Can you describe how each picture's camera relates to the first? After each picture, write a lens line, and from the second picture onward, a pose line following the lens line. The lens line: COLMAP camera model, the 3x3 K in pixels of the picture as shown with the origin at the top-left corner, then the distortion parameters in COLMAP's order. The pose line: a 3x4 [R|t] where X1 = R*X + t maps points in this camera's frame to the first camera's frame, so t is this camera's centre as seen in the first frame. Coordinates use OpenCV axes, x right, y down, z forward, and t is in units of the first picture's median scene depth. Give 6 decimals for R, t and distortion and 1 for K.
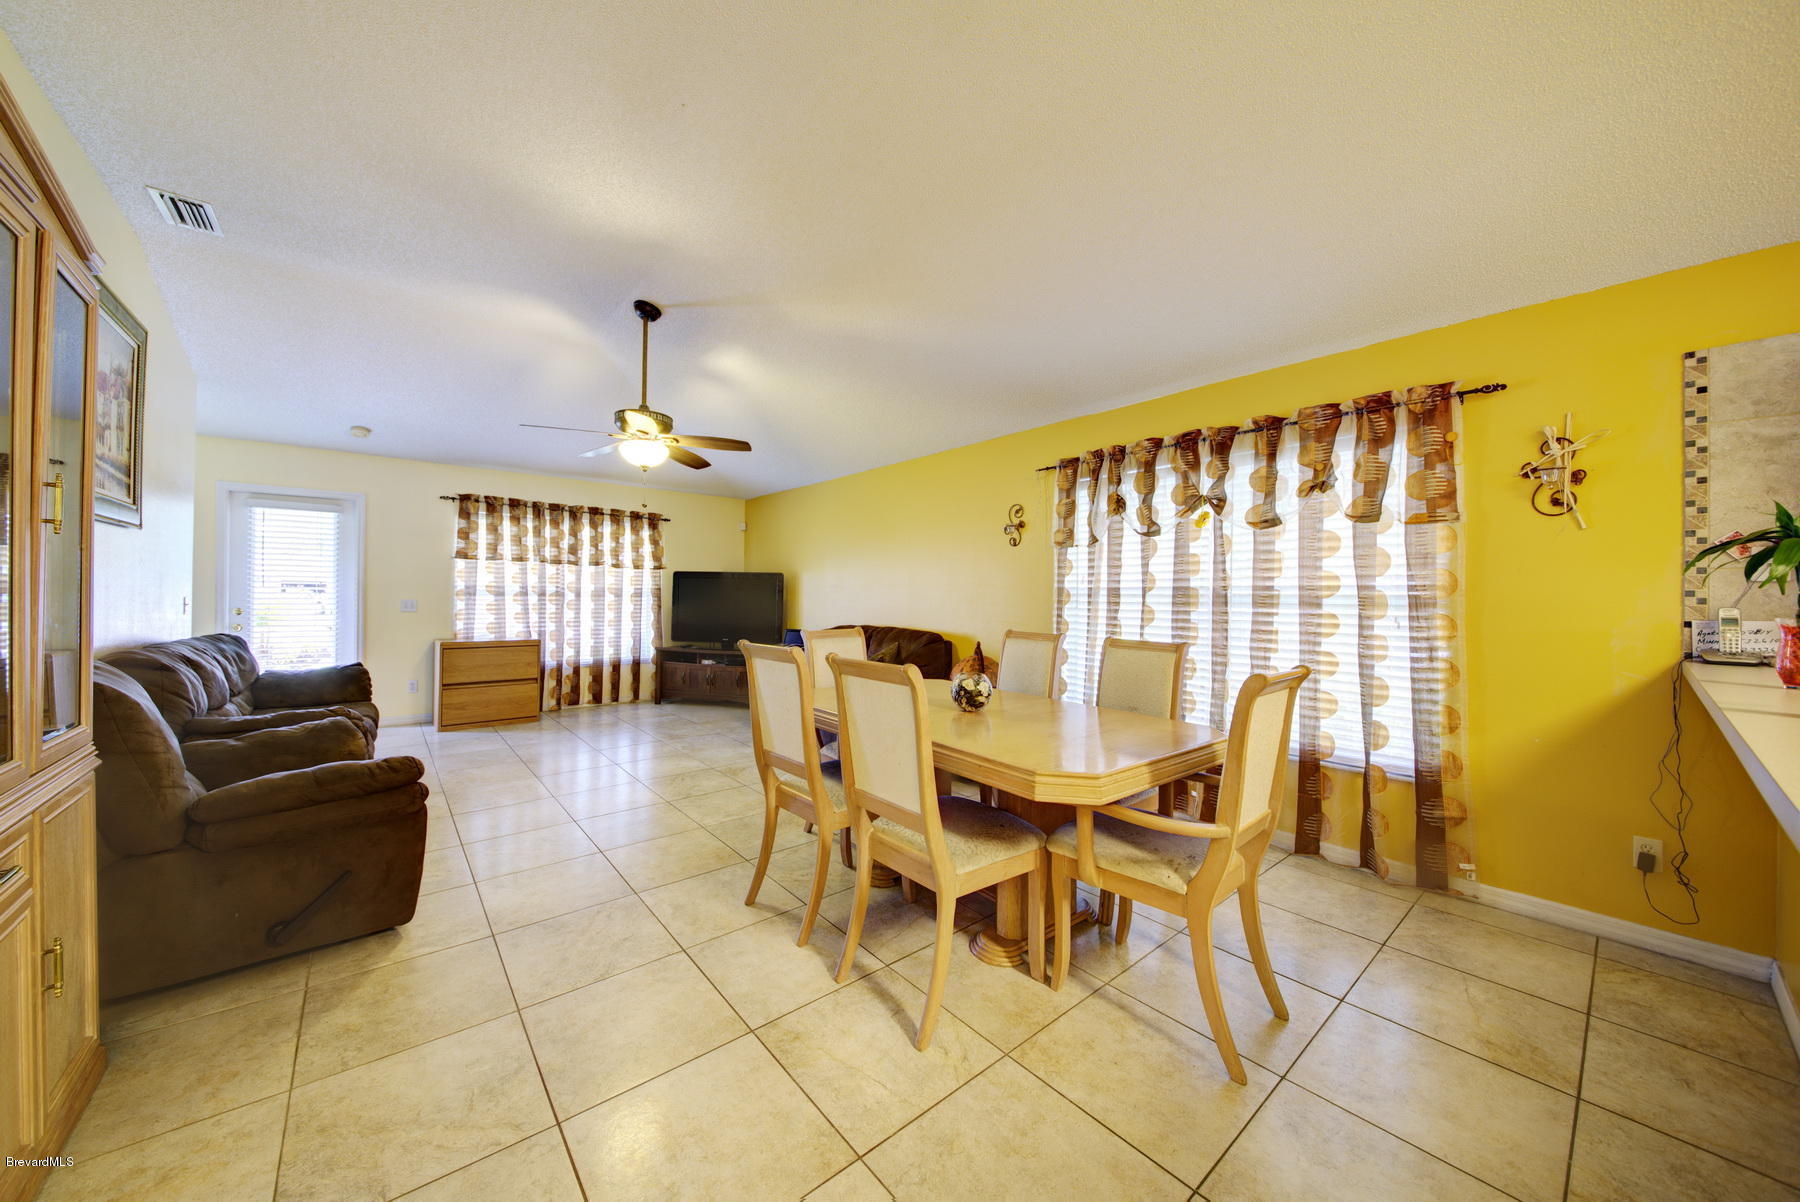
lens RADIAL K [[619.6, 0, 912.2], [0, 619.6, 597.5], [0, 0, 1]] dist [0.007958, -0.003254]
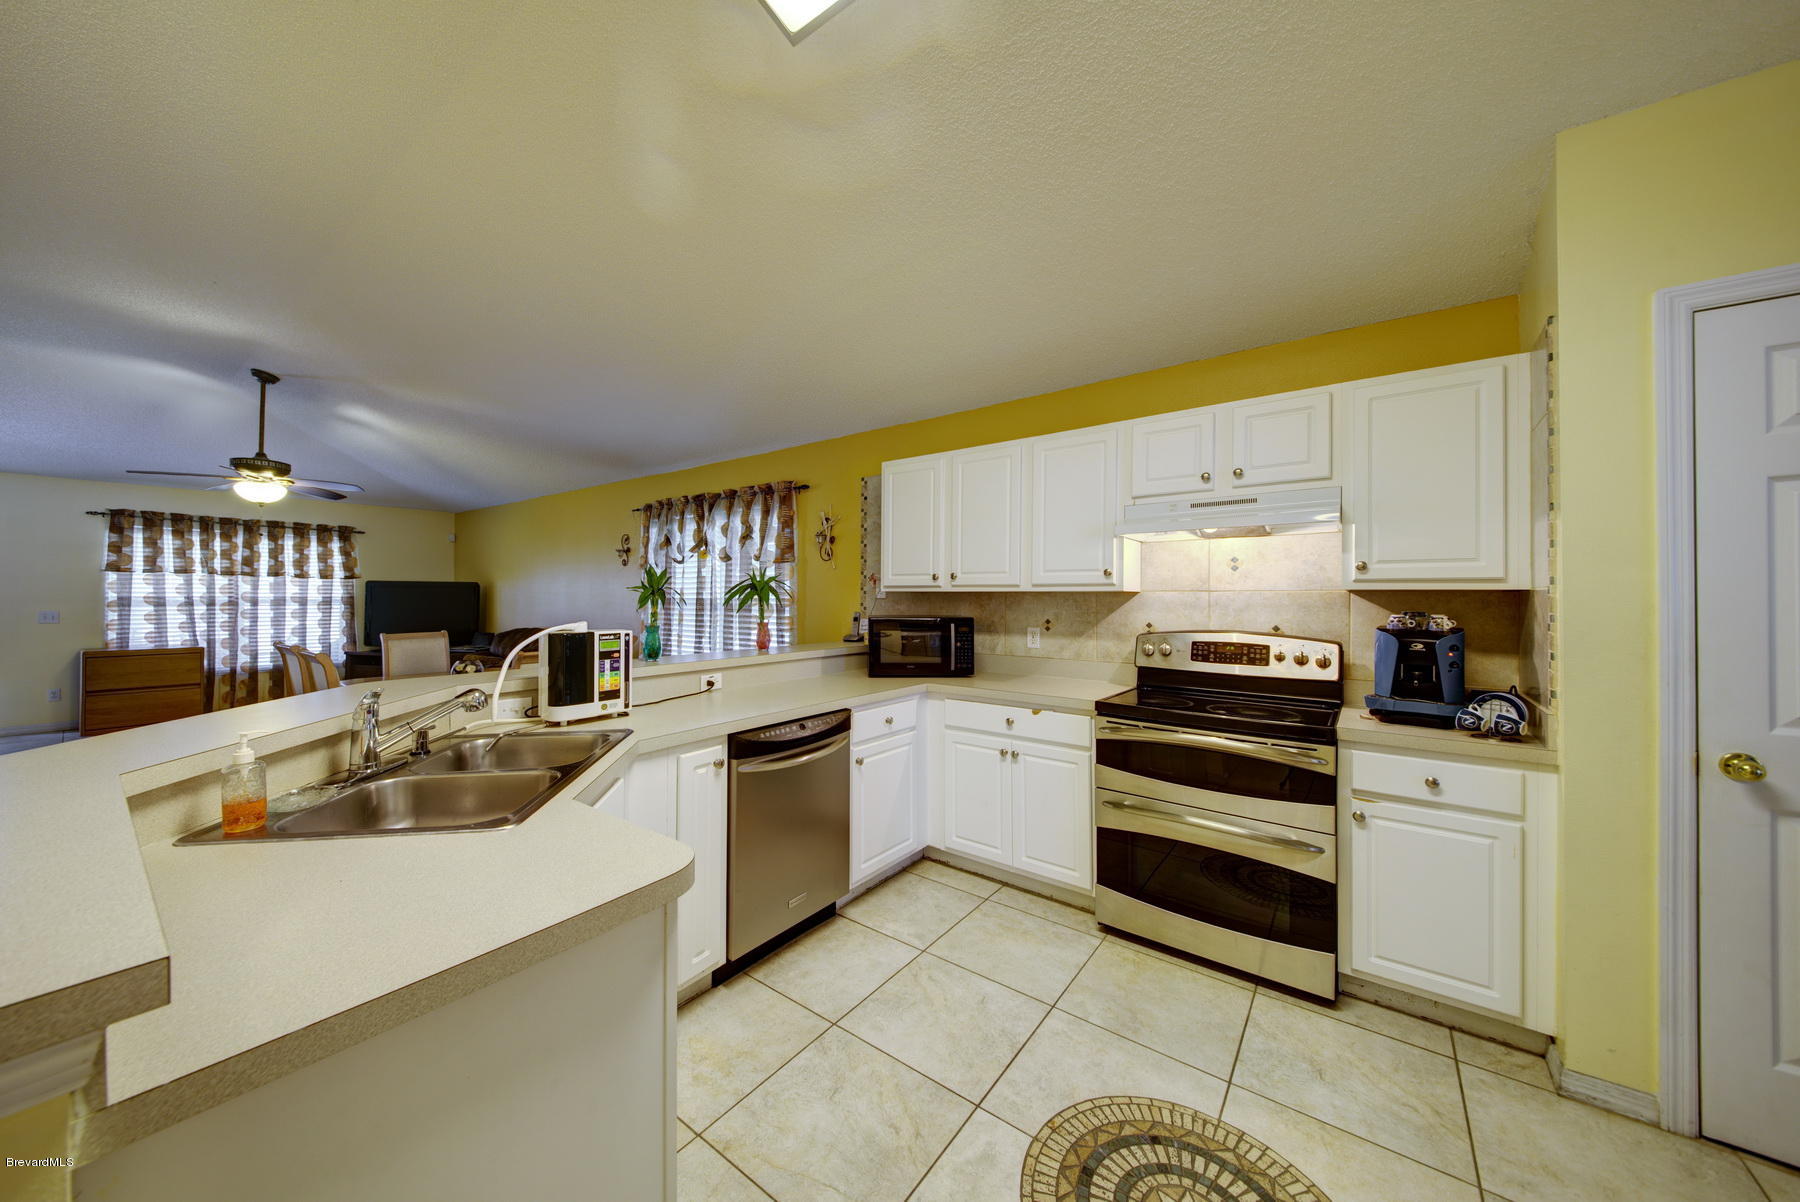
lens RADIAL K [[619.6, 0, 884.0], [0, 619.6, 592.8], [0, 0, 1]] dist [0.007958, -0.003254]
pose [[0.975228, -0.007072, 0.221090, 0.290753], [0.008226, 0.999957, -0.004299, -0.010505], [-0.221050, 0.006011, 0.975244, -0.289593]]
